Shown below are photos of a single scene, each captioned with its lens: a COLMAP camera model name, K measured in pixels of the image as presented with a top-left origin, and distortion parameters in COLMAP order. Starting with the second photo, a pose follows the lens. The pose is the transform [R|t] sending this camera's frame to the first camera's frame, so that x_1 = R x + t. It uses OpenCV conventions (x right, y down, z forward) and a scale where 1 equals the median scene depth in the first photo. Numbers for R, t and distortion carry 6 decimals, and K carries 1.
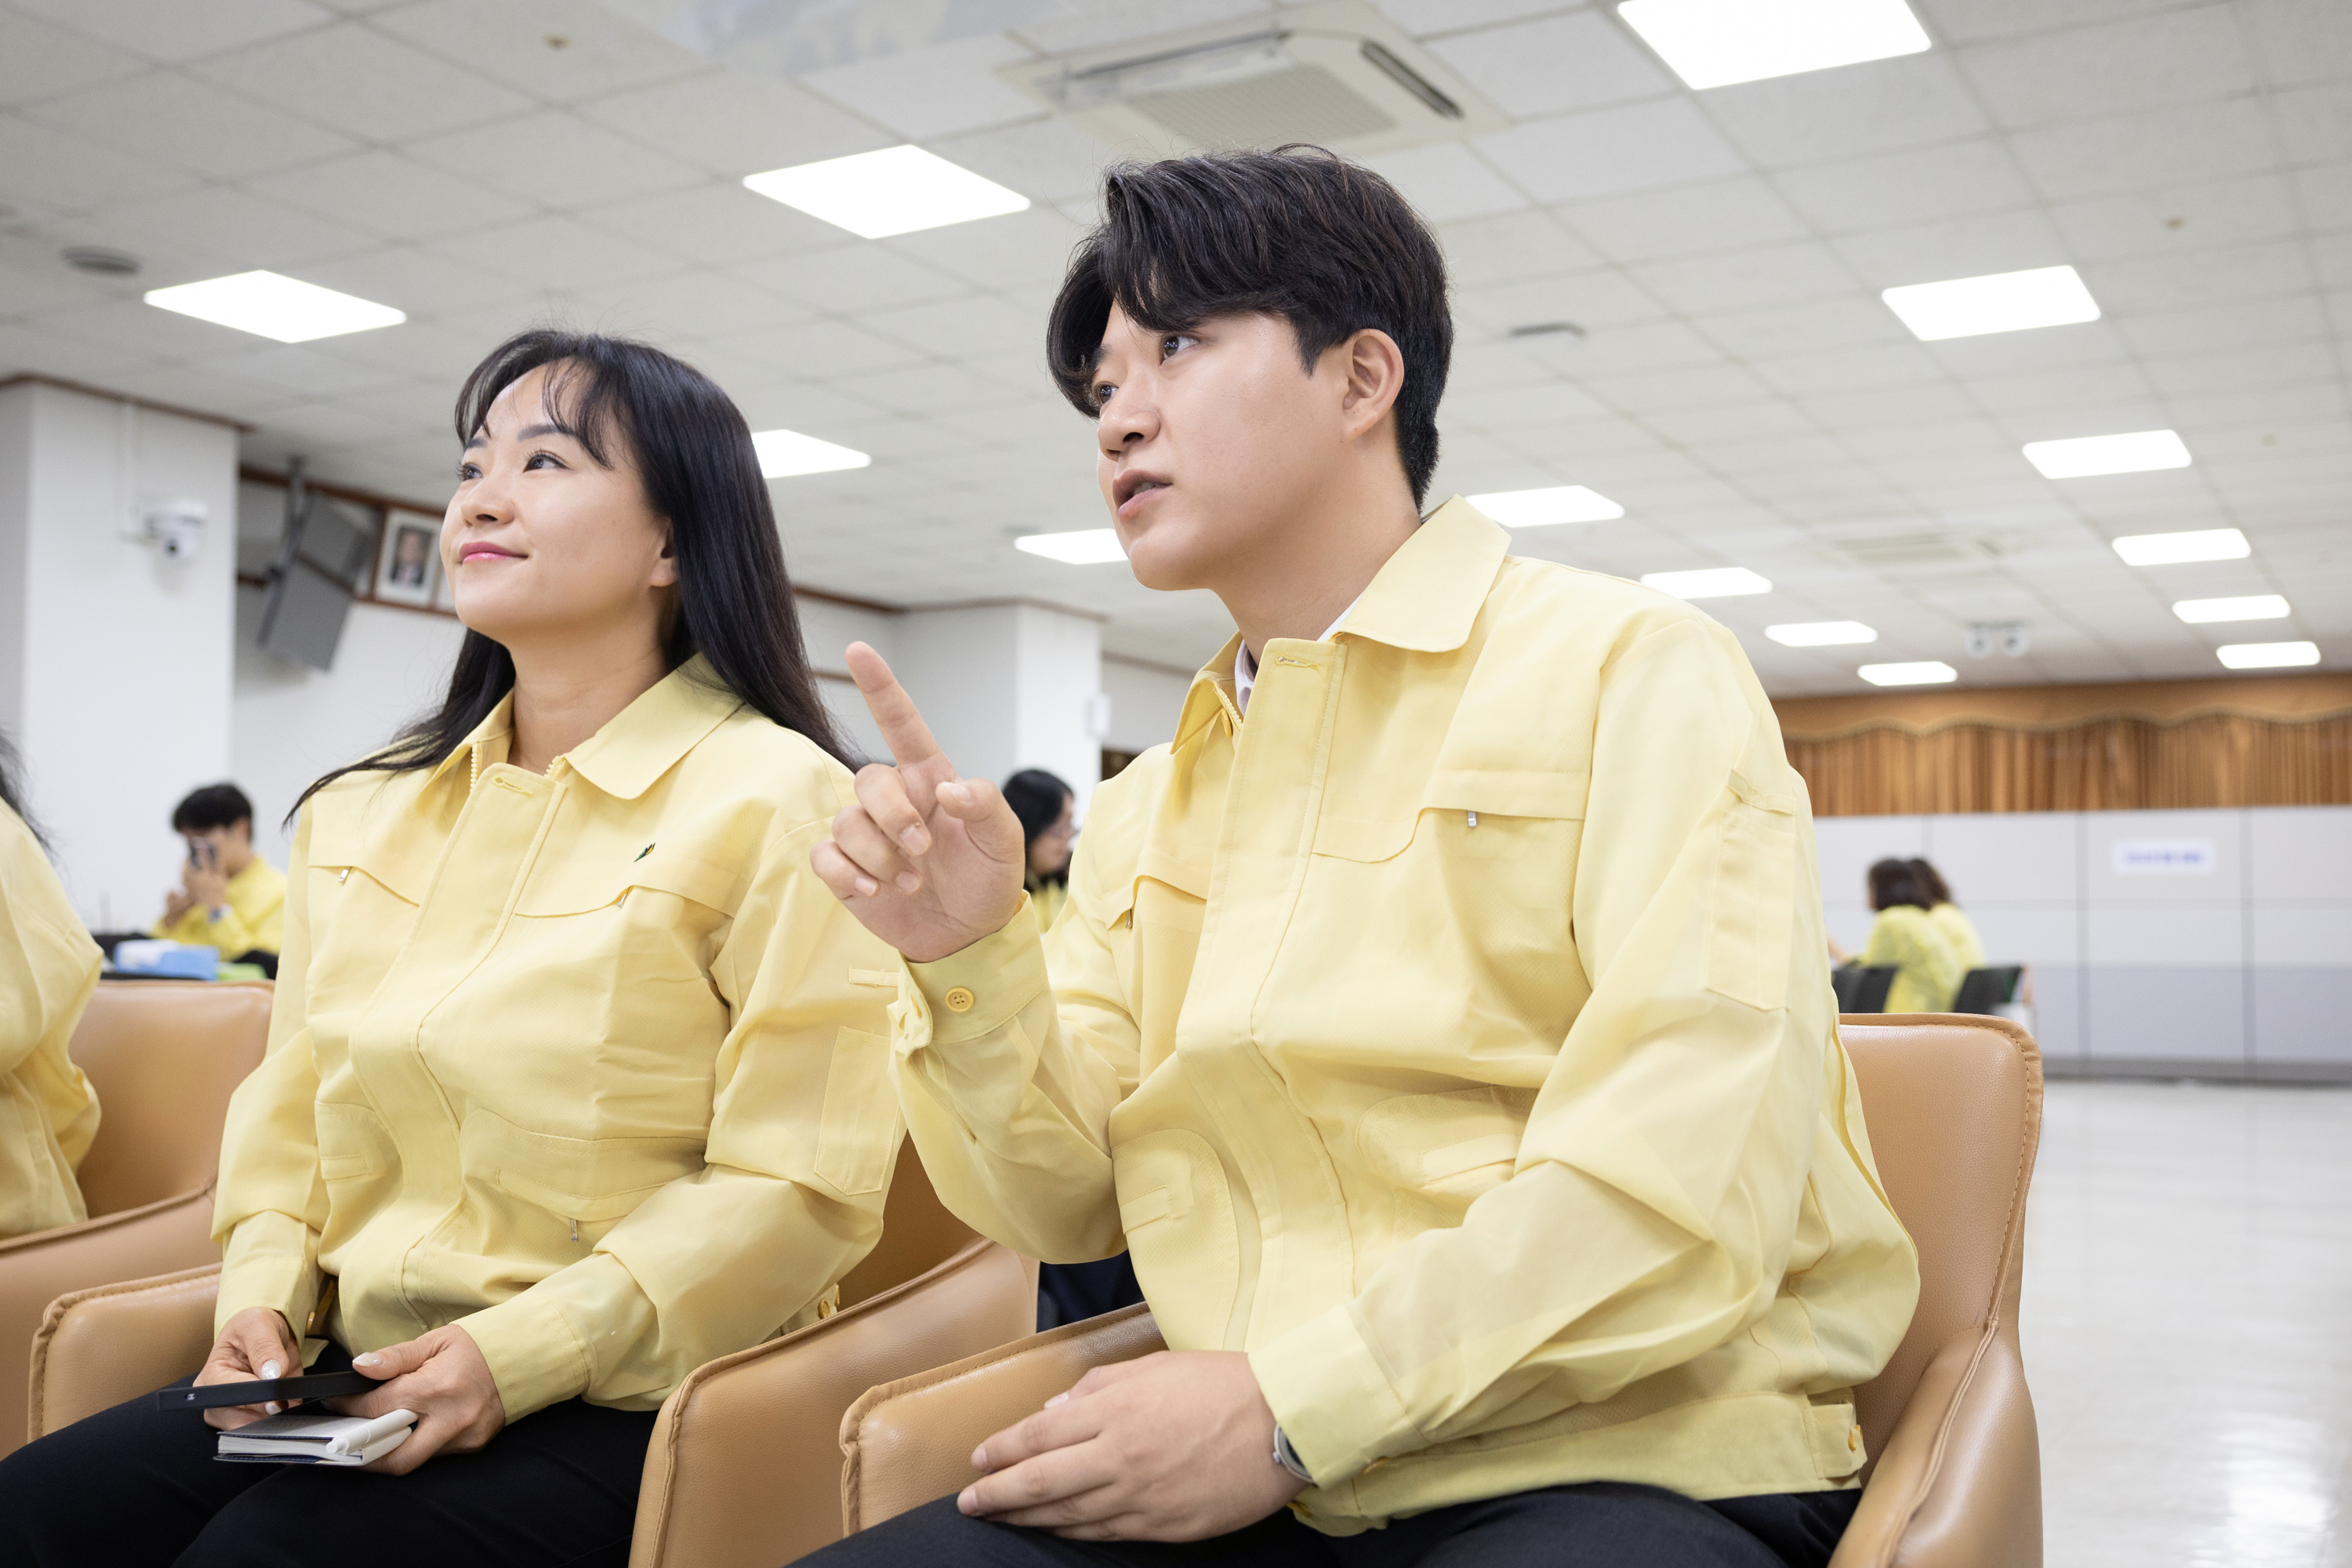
lens RADIAL K [[2012.6, 0, 1174.4], [0, 2012.6, 849.1], [0, 0, 1]] dist [-0.013489, -0.004225]
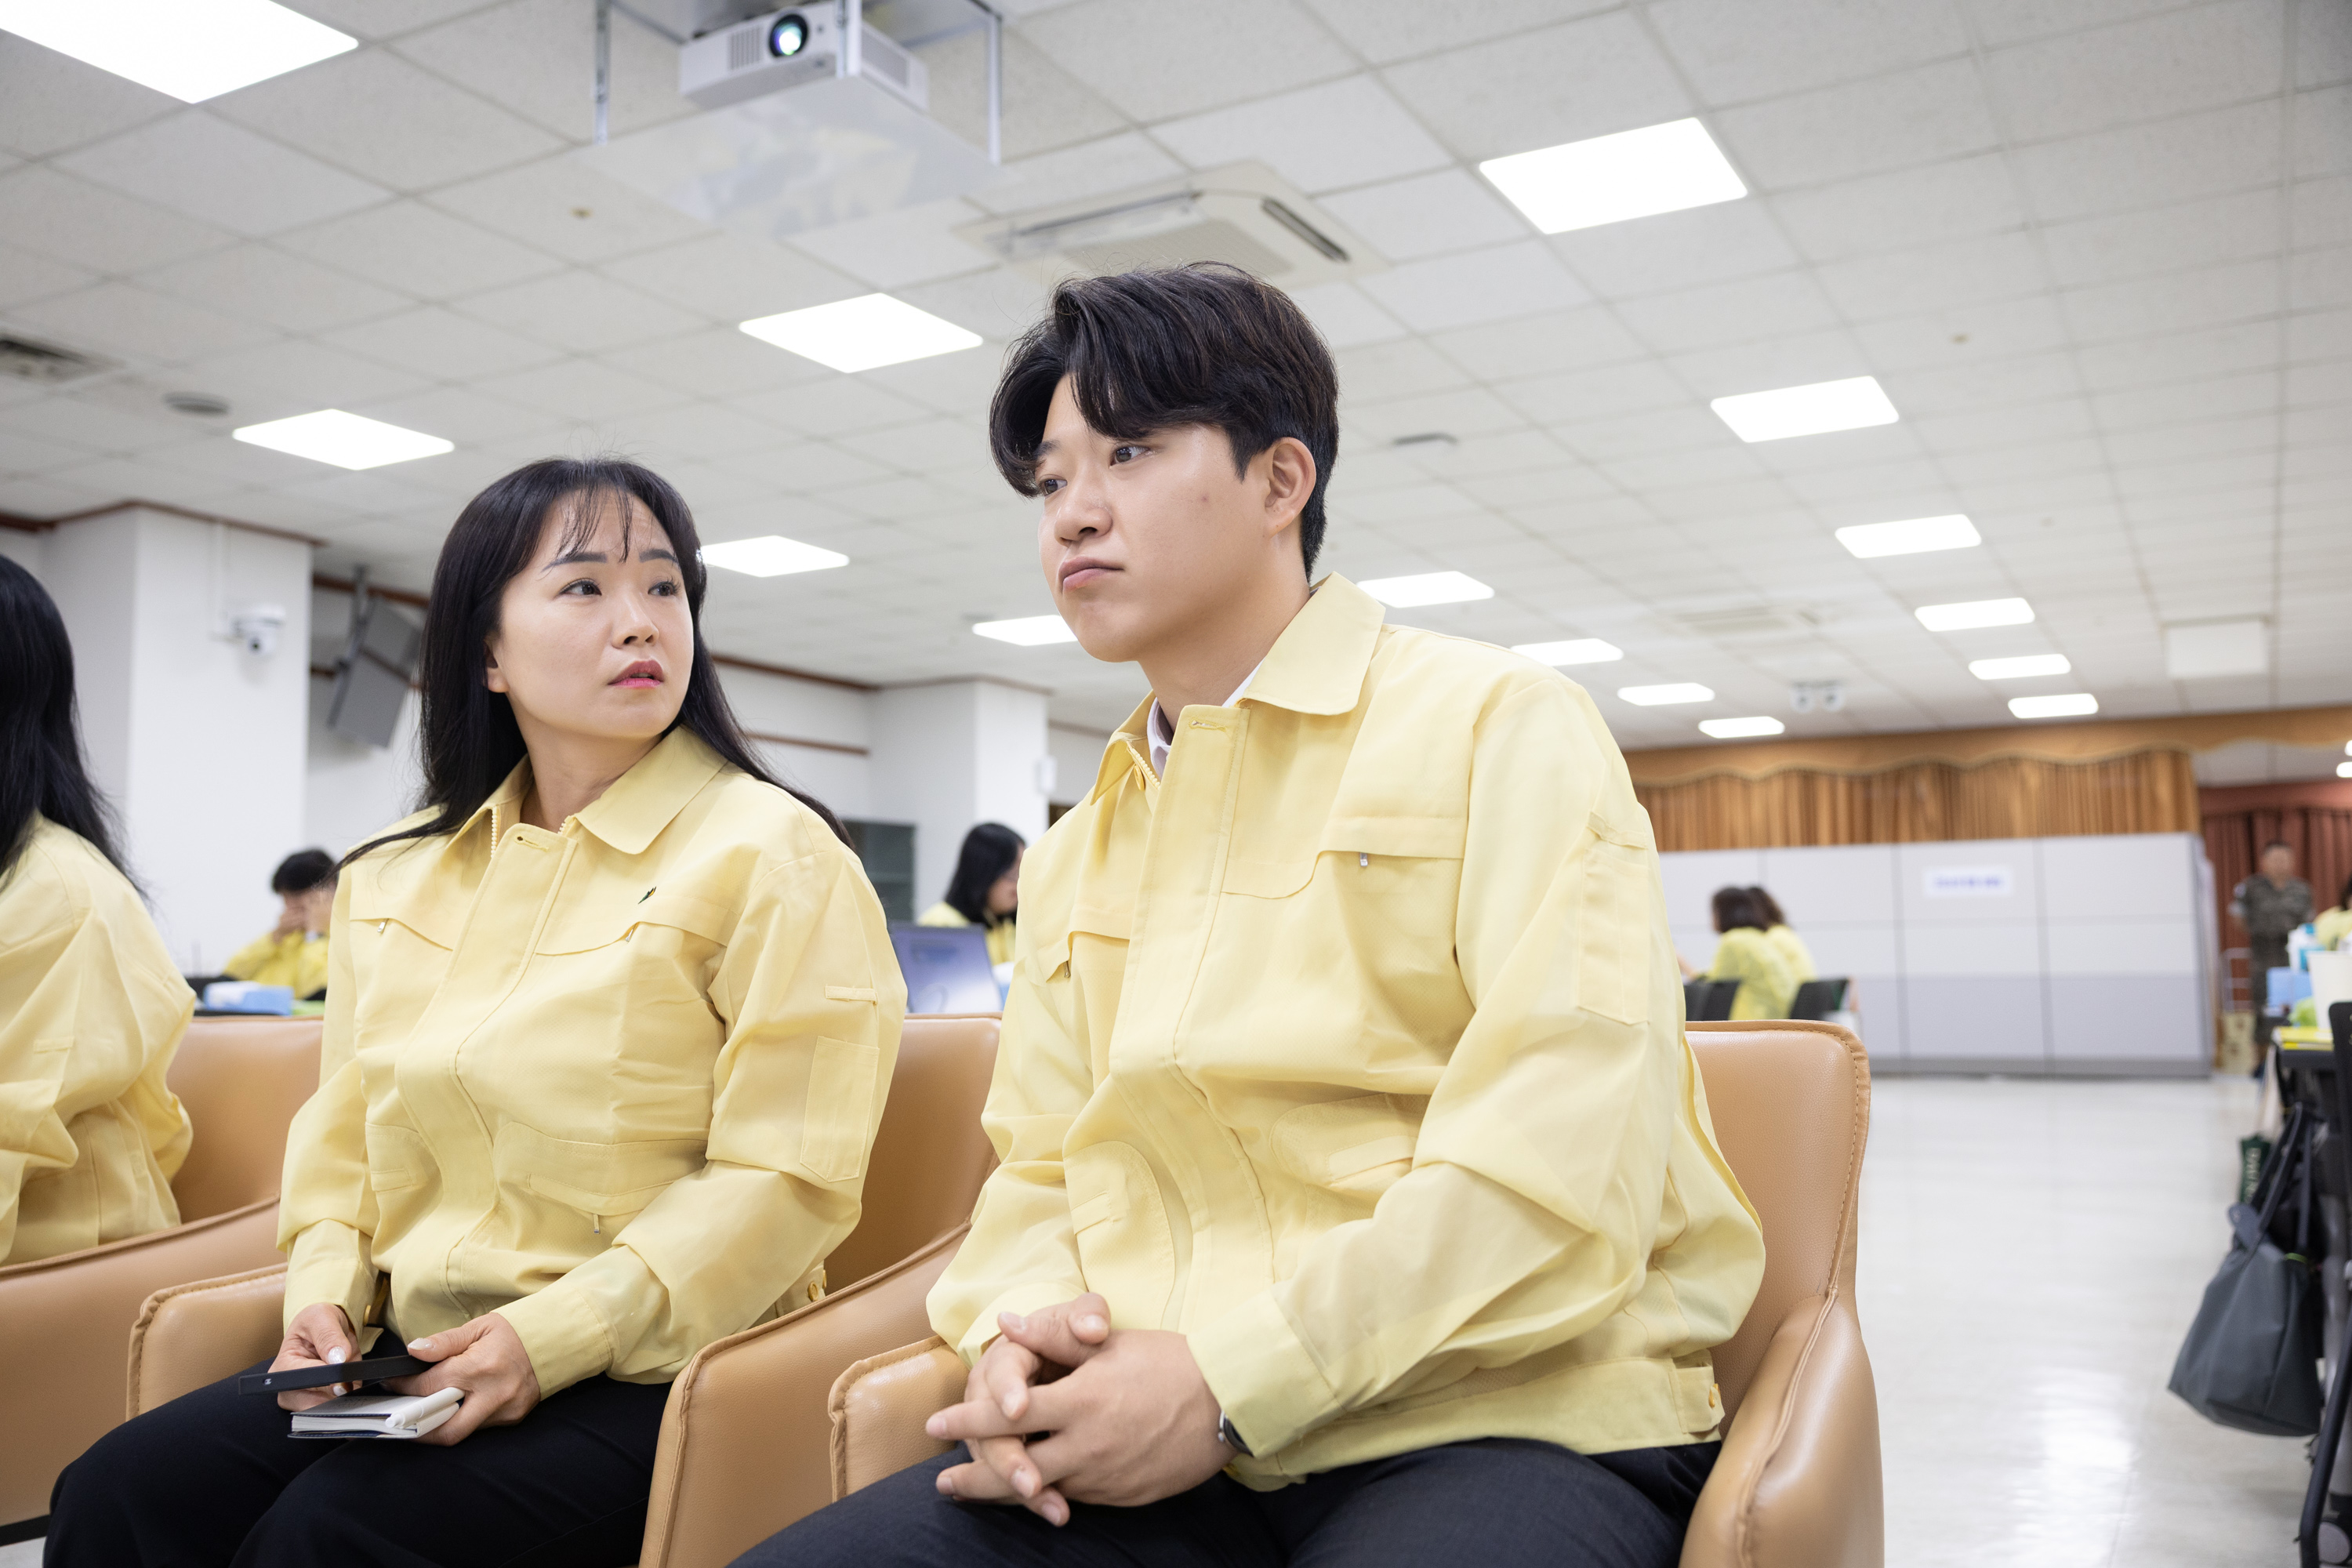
lens RADIAL K [[2012.6, 0, 1174.4], [0, 2012.6, 849.1], [0, 0, 1]] dist [-0.013489, -0.004225]
pose [[0.999052, -0.015215, 0.040797, -0.011045], [0.015971, 0.999706, -0.018269, -0.001168], [-0.040508, 0.018903, 0.999000, -0.153872]]
